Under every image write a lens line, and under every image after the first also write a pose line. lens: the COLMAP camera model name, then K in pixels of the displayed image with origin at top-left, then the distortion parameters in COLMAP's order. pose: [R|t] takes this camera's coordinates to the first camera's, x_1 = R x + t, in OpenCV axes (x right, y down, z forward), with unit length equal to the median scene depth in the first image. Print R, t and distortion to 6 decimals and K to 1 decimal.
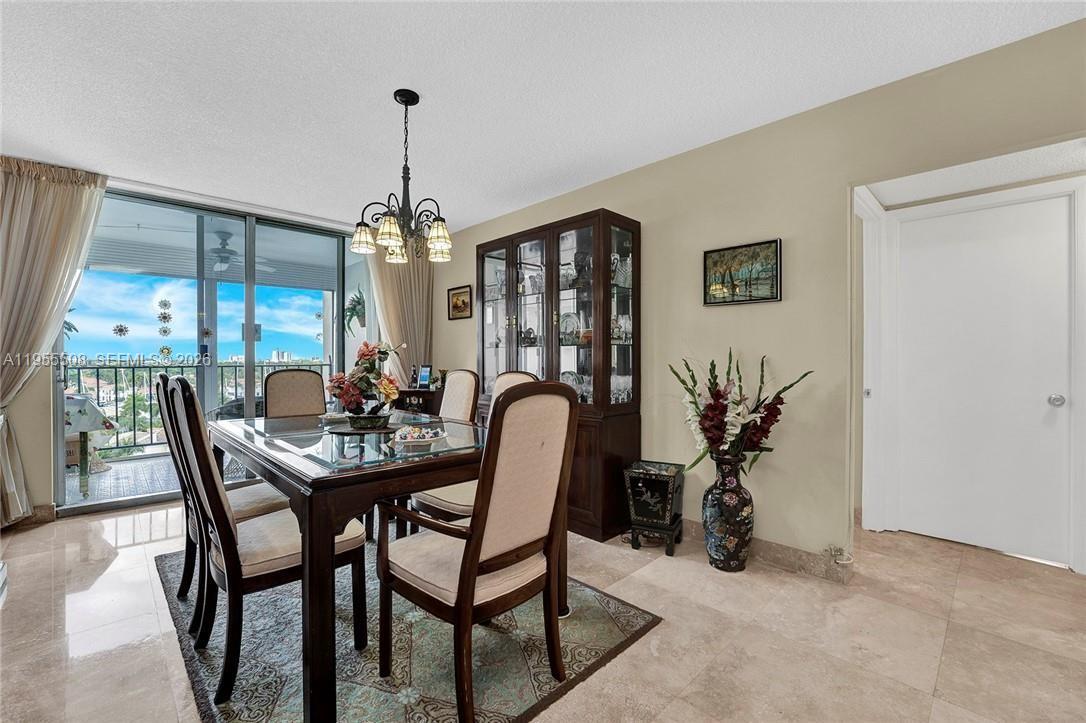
lens RADIAL K [[449.3, 0, 522.8], [0, 449.3, 359.6], [0, 0, 1]] dist [-0.031219, 0.003838]
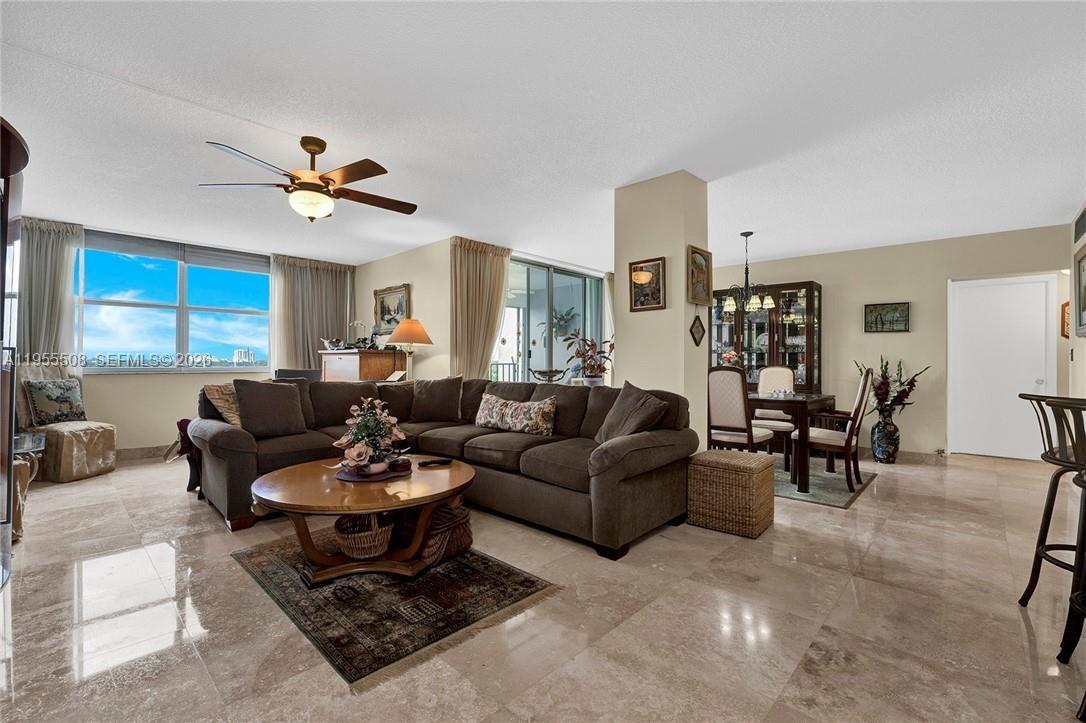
lens RADIAL K [[473.2, 0, 538.2], [0, 473.2, 360.3], [0, 0, 1]] dist [-0.009247, 0.000249]
pose [[0.997634, 0.002622, 0.068692, -1.259220], [-0.002295, 0.999986, -0.004840, 0.010794], [-0.068703, 0.004671, 0.997626, -1.028815]]
